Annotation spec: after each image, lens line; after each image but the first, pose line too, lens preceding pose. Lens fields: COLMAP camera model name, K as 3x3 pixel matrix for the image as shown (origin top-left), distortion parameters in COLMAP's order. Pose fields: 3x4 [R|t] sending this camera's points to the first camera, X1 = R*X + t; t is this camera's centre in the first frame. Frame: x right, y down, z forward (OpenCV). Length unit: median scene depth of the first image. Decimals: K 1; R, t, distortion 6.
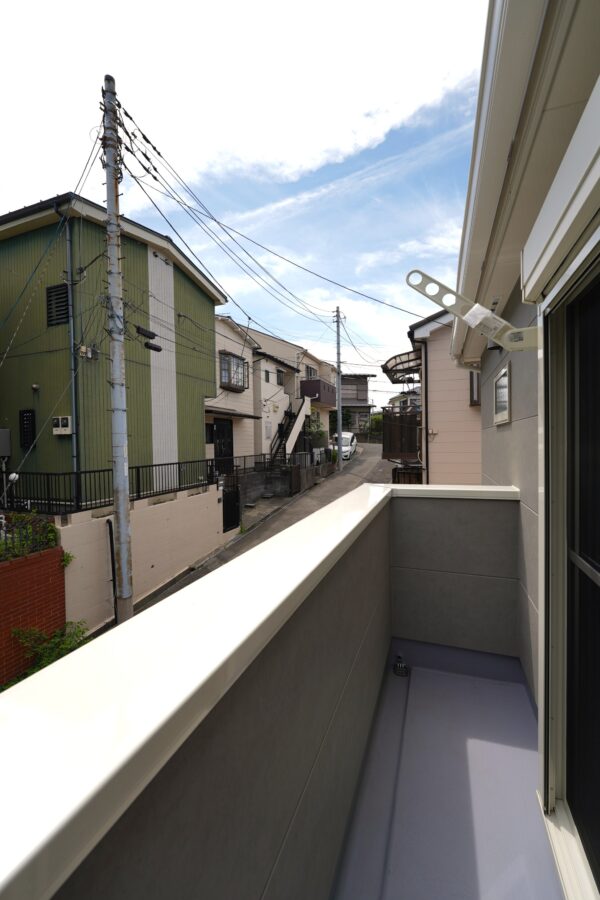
lens RADIAL K [[366.4, 0, 300.0], [0, 366.4, 450.0], [0, 0, 1]] dist [0.000063, 0.000104]
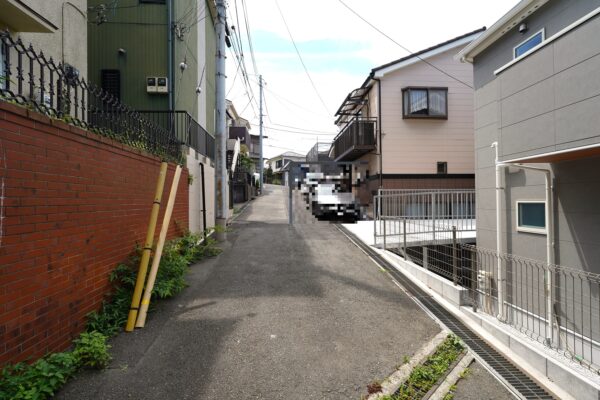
lens RADIAL K [[280.0, 0, 300.0], [0, 280.0, 200.0], [0, 0, 1]] dist [-0.002691, -0.000301]
pose [[0.912422, 0.012013, 0.409075, -0.568630], [-0.001415, 0.999656, -0.026199, 0.324415], [-0.409249, 0.023326, 0.912125, -0.028062]]
